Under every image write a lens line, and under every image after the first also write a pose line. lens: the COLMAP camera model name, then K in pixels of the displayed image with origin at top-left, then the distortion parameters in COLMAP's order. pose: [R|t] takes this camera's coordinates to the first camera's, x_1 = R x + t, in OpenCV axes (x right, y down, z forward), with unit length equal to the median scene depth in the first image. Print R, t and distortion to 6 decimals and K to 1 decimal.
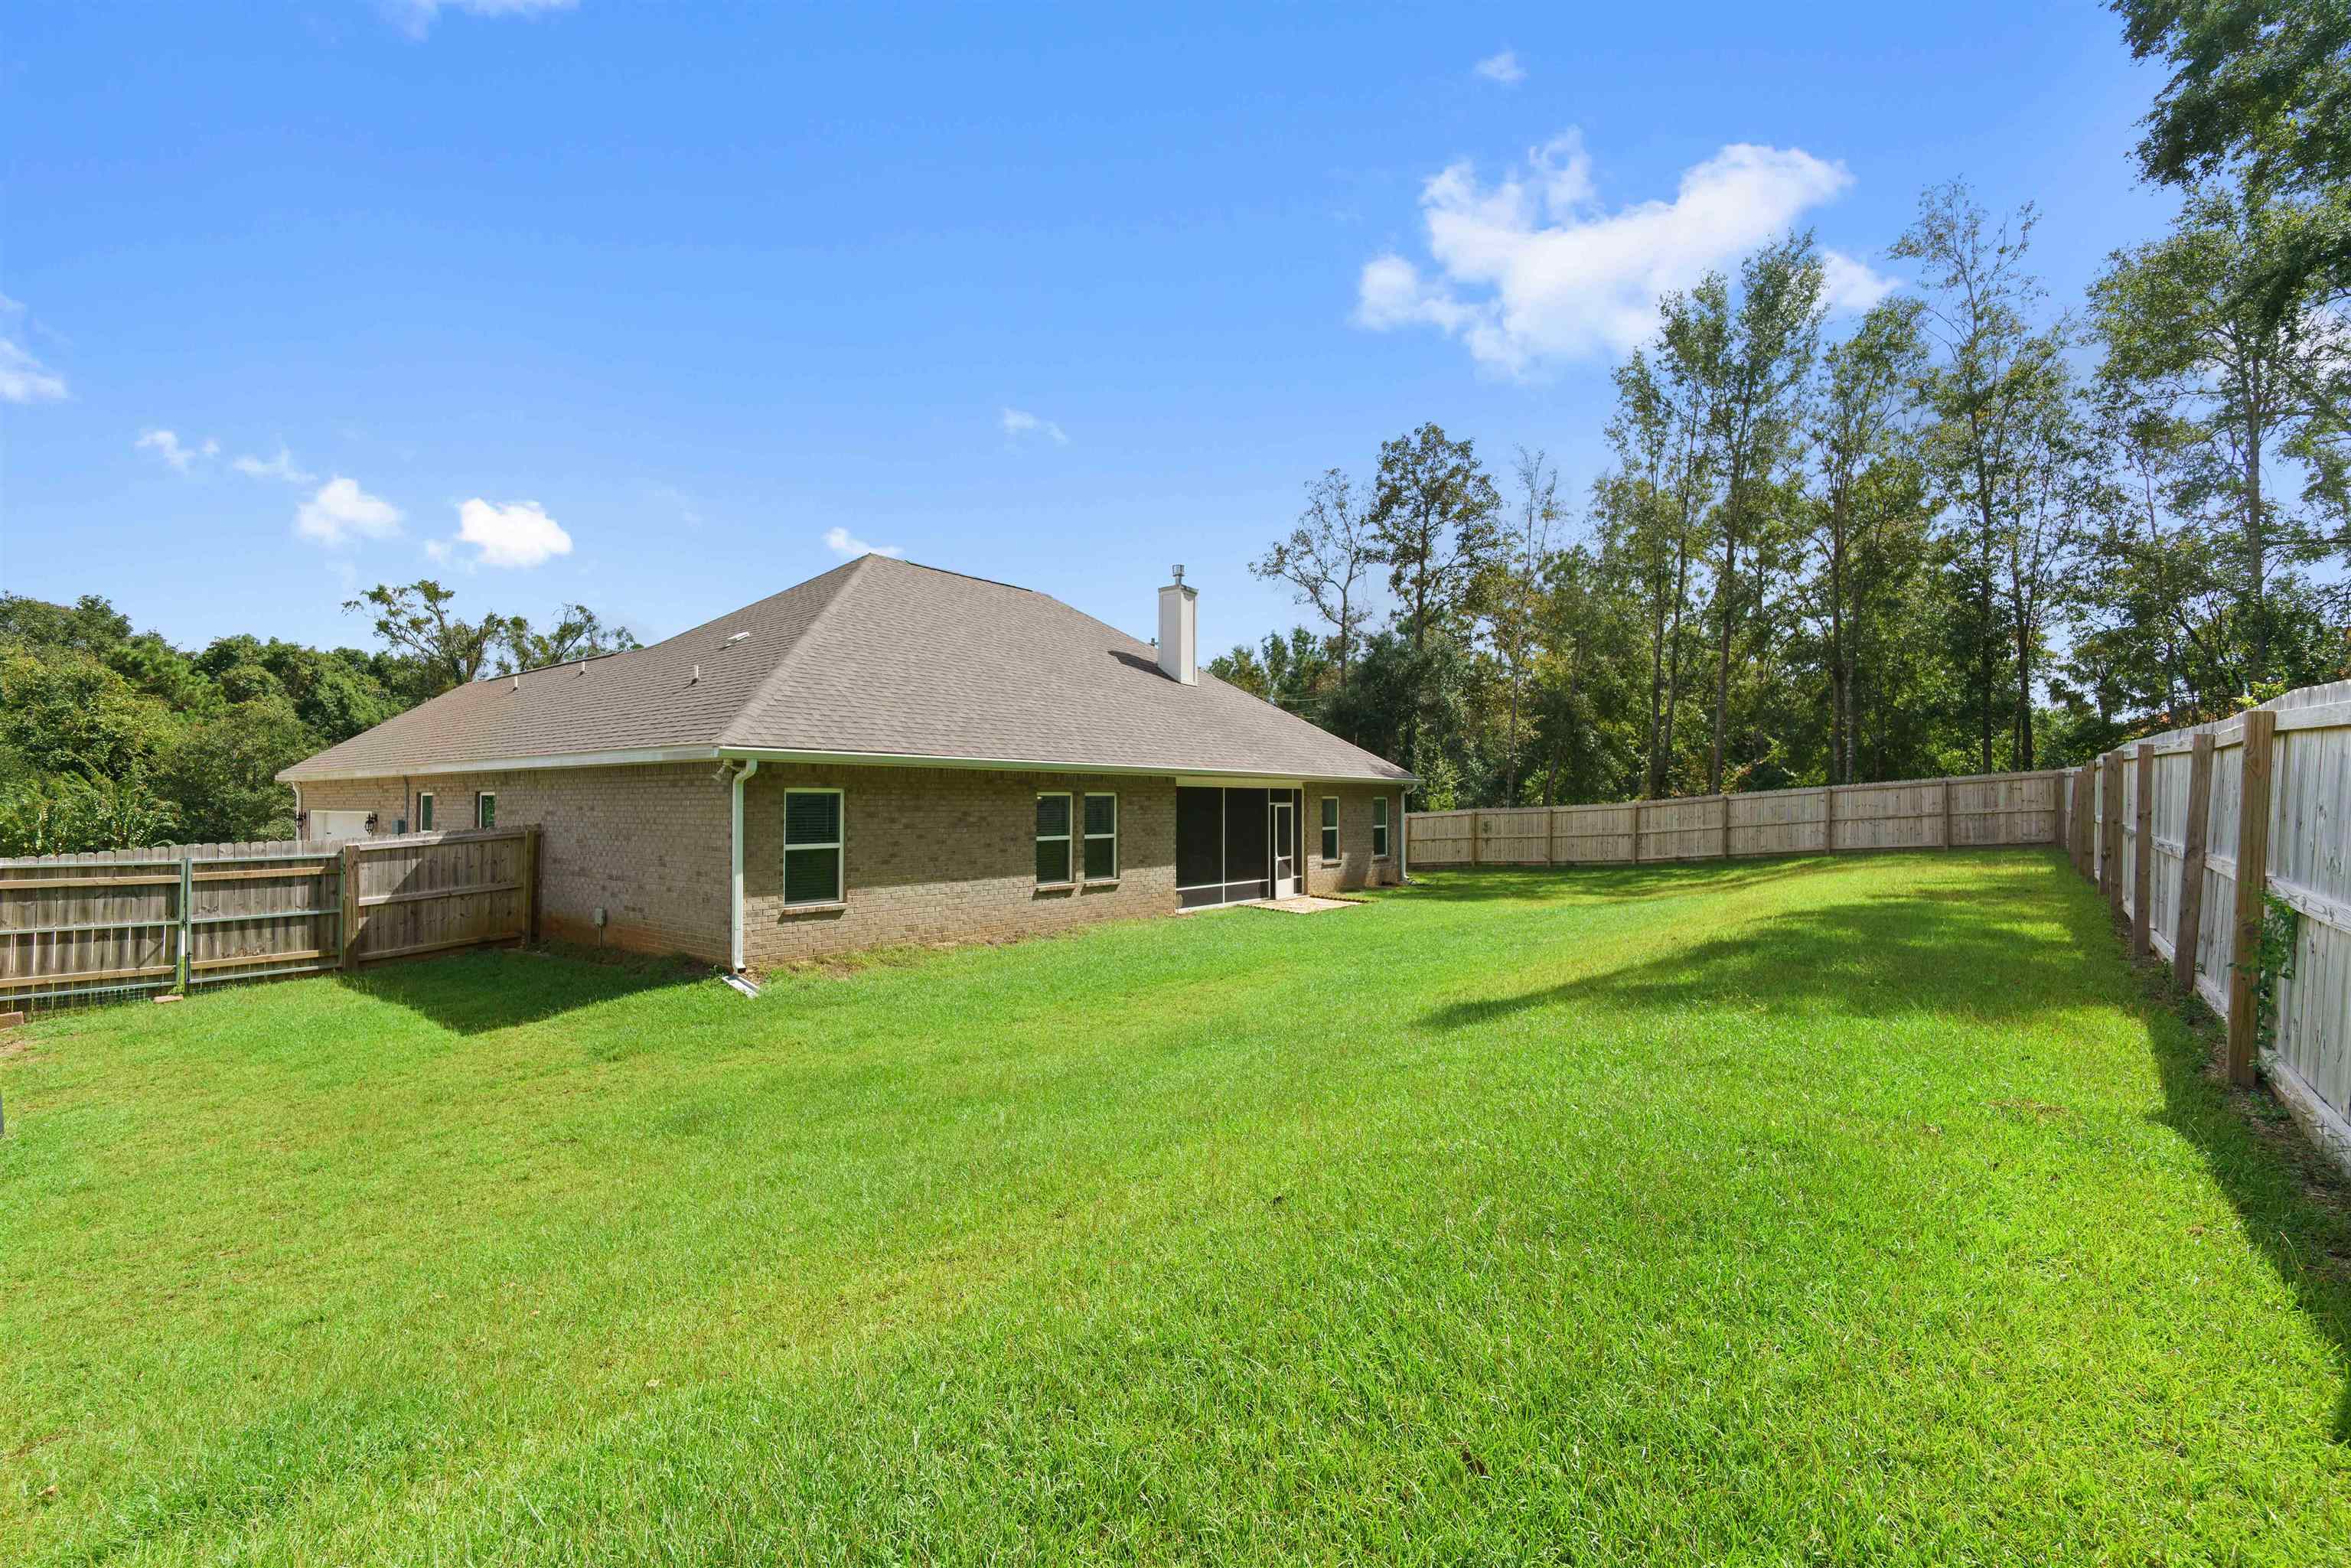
lens RADIAL K [[1016.8, 0, 1157.8], [0, 1016.8, 783.2], [0, 0, 1]] dist [-0.005464, 0.000843]
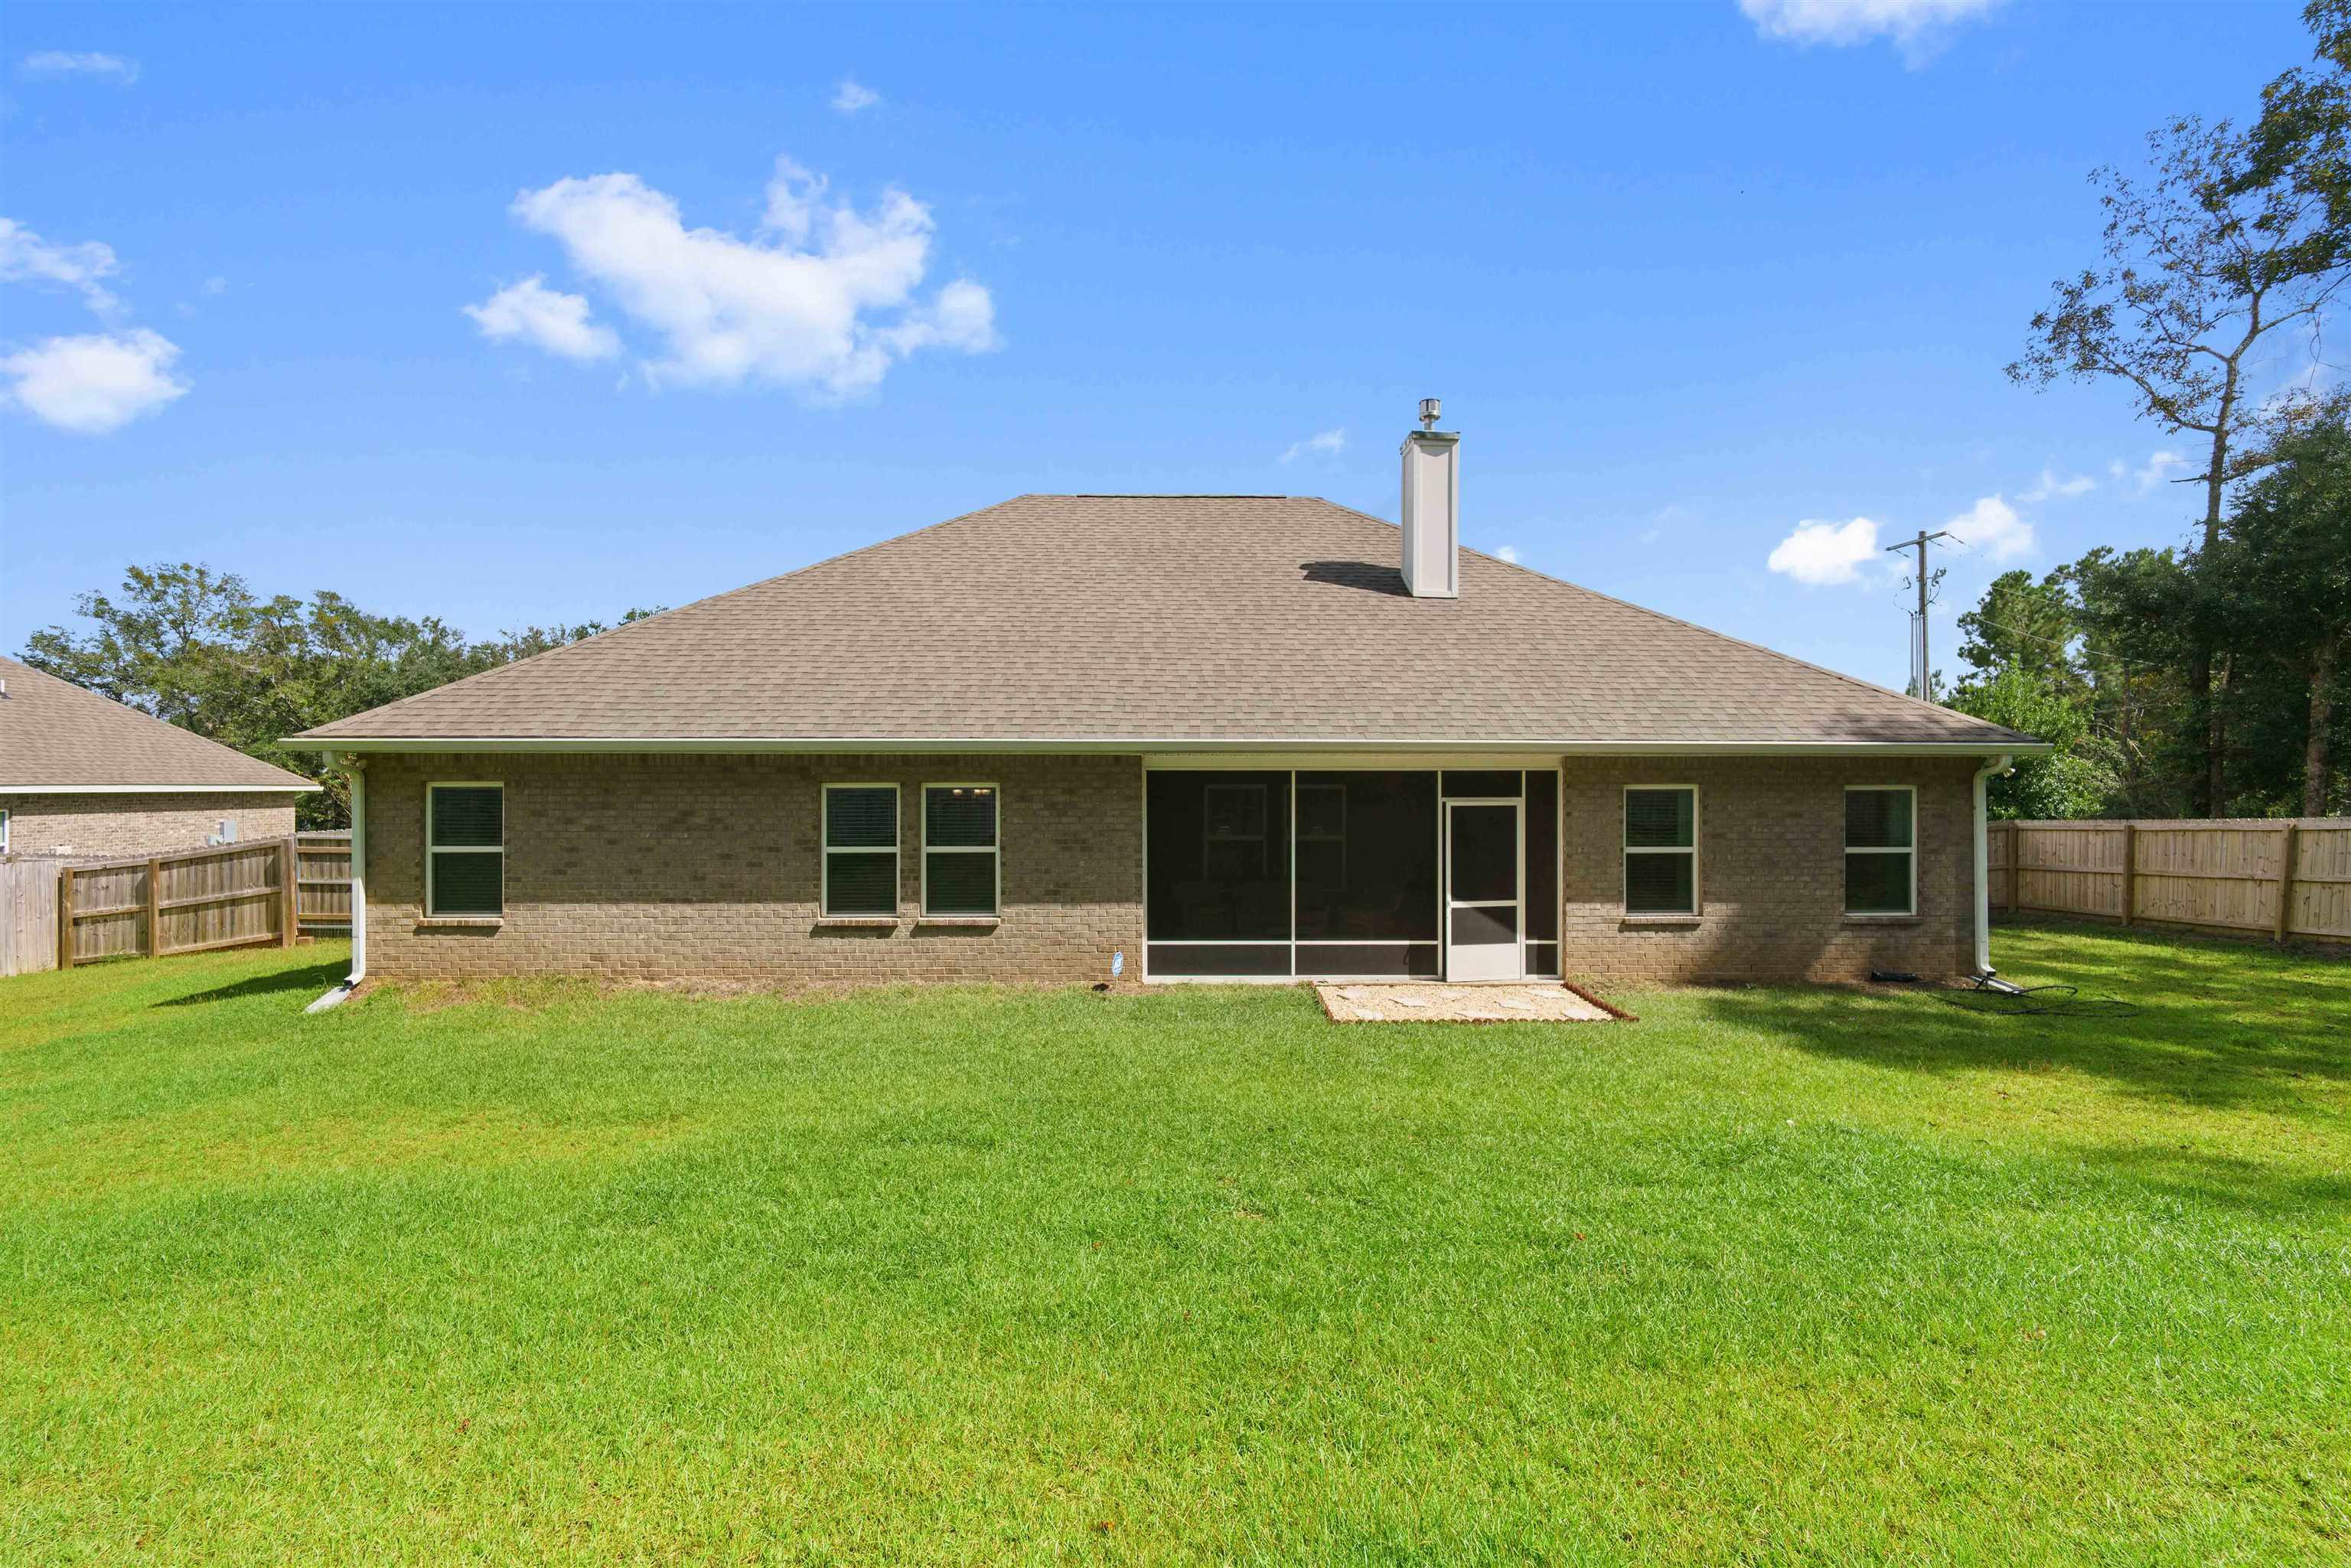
lens RADIAL K [[1016.8, 0, 1176.9], [0, 1016.8, 802.2], [0, 0, 1]] dist [-0.005464, 0.000843]
pose [[0.640195, -0.001543, -0.768211, 0.518550], [0.015931, 0.999810, 0.011268, 0.016235], [0.768047, -0.019452, 0.640098, 0.673670]]
